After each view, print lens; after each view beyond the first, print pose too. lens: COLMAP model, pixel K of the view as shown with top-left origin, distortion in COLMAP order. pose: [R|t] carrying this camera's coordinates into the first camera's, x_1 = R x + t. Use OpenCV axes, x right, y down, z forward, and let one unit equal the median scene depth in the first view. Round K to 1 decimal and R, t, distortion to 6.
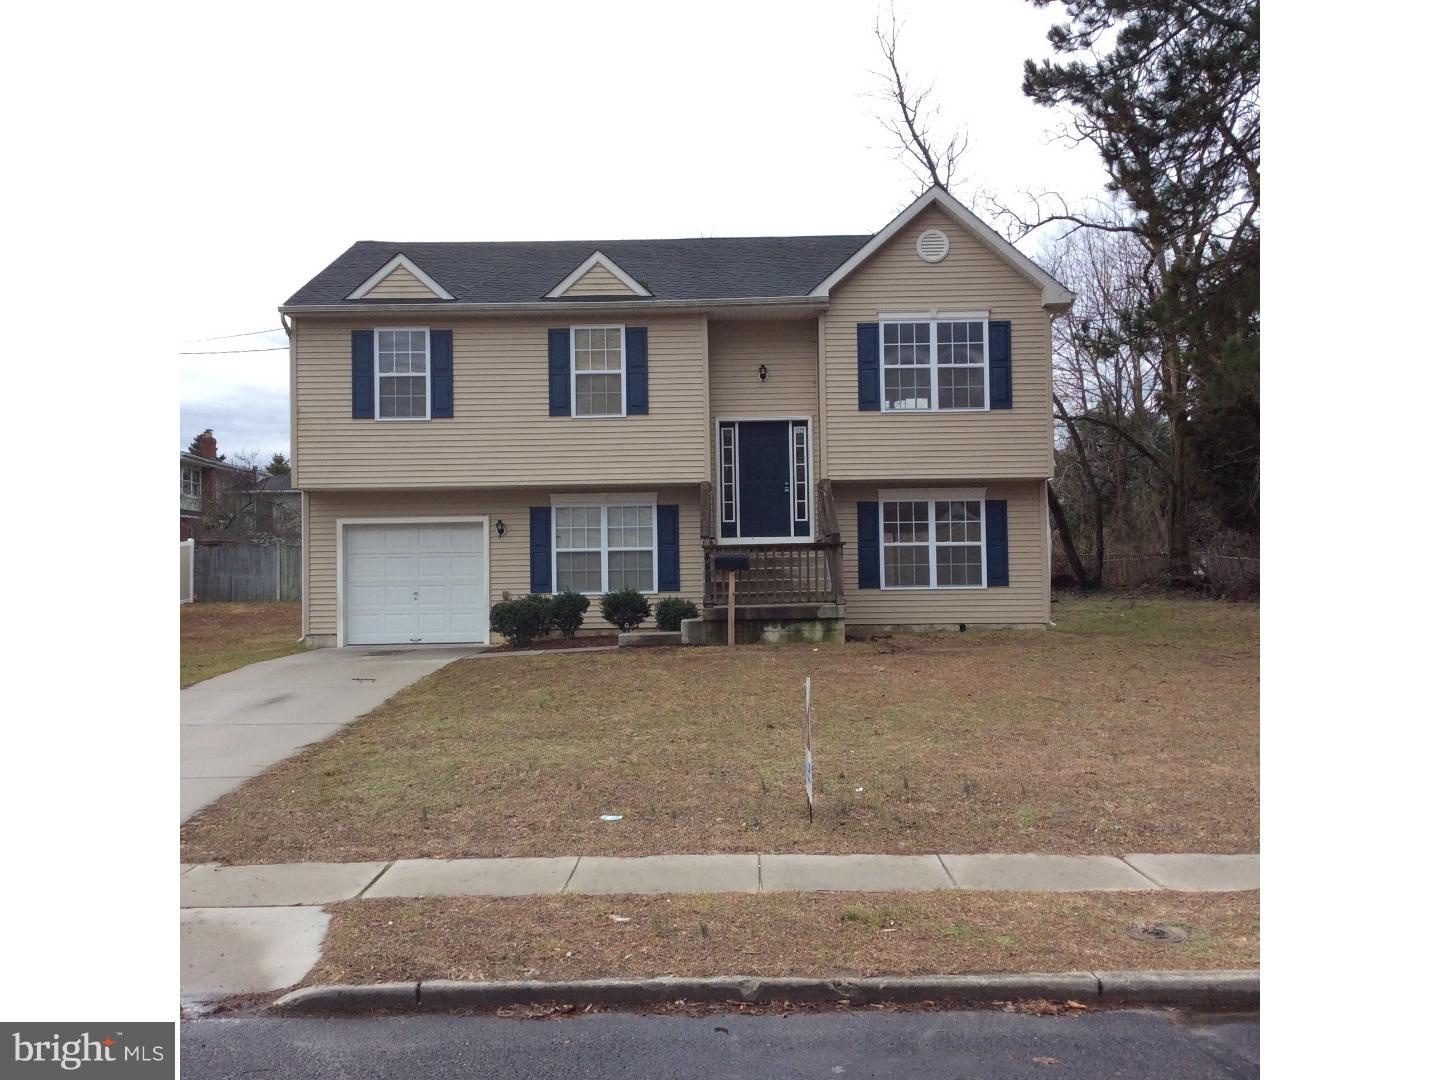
lens RADIAL K [[1283.7, 0, 720.0], [0, 1283.7, 540.0], [0, 0, 1]] dist [0.047779, -0.002228]
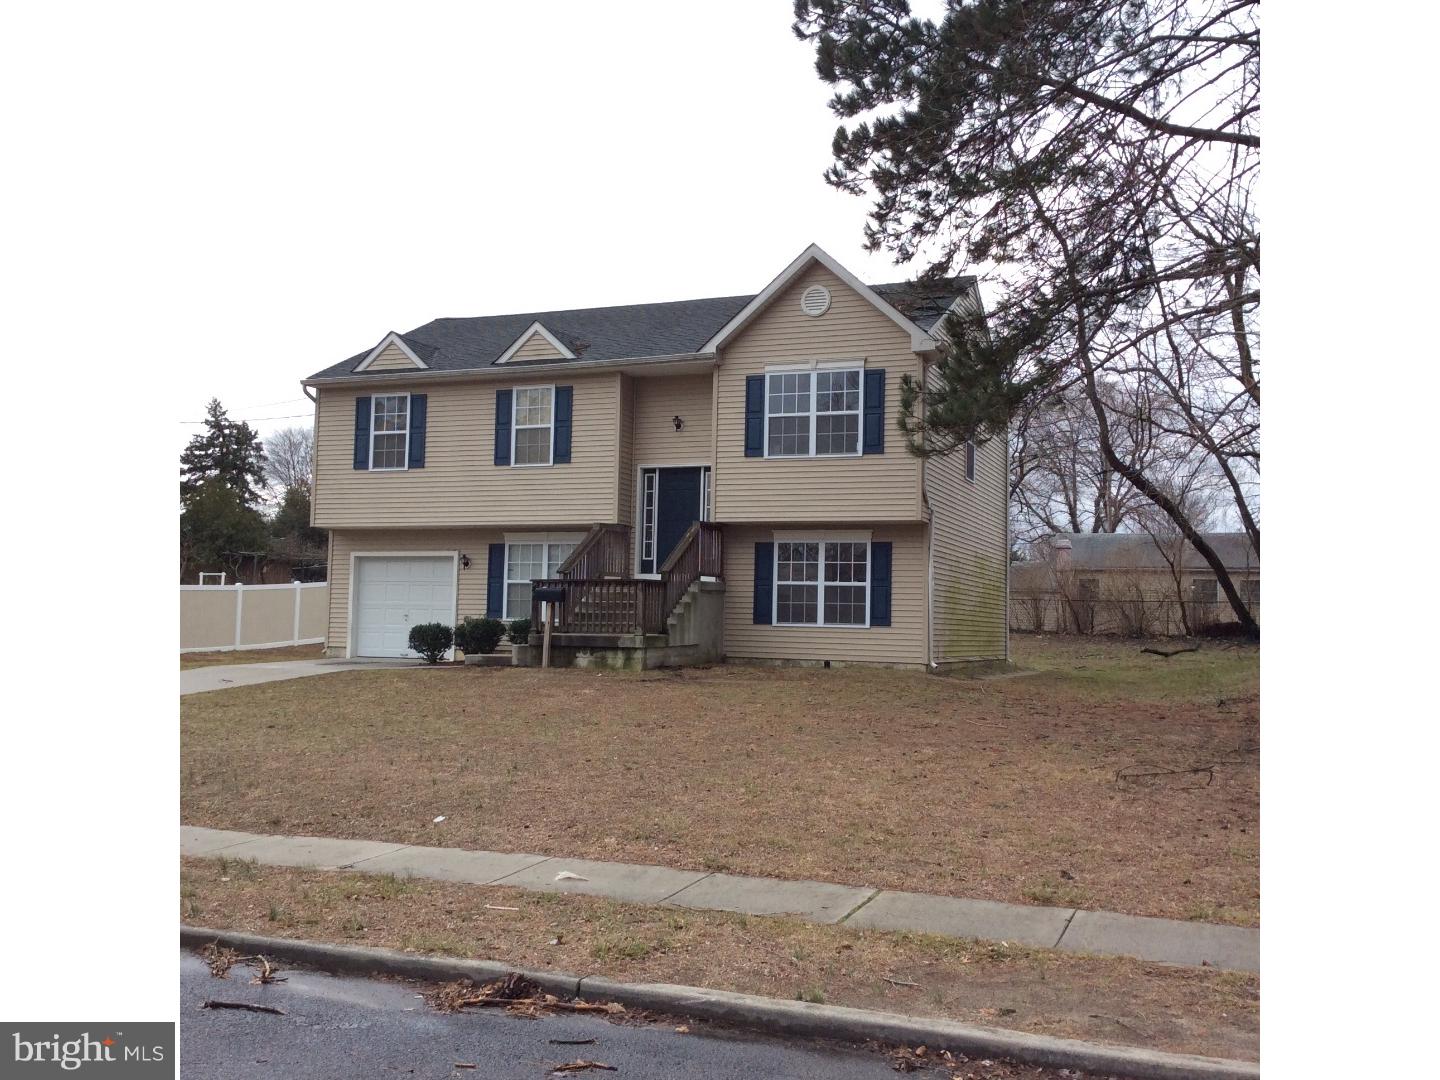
lens RADIAL K [[1283.7, 0, 720.0], [0, 1283.7, 540.0], [0, 0, 1]] dist [0.047779, -0.002228]
pose [[0.931832, 0.010064, -0.362751, 0.475973], [-0.019647, 0.999548, -0.022737, -0.006969], [0.362358, 0.028314, 0.931609, -0.003259]]
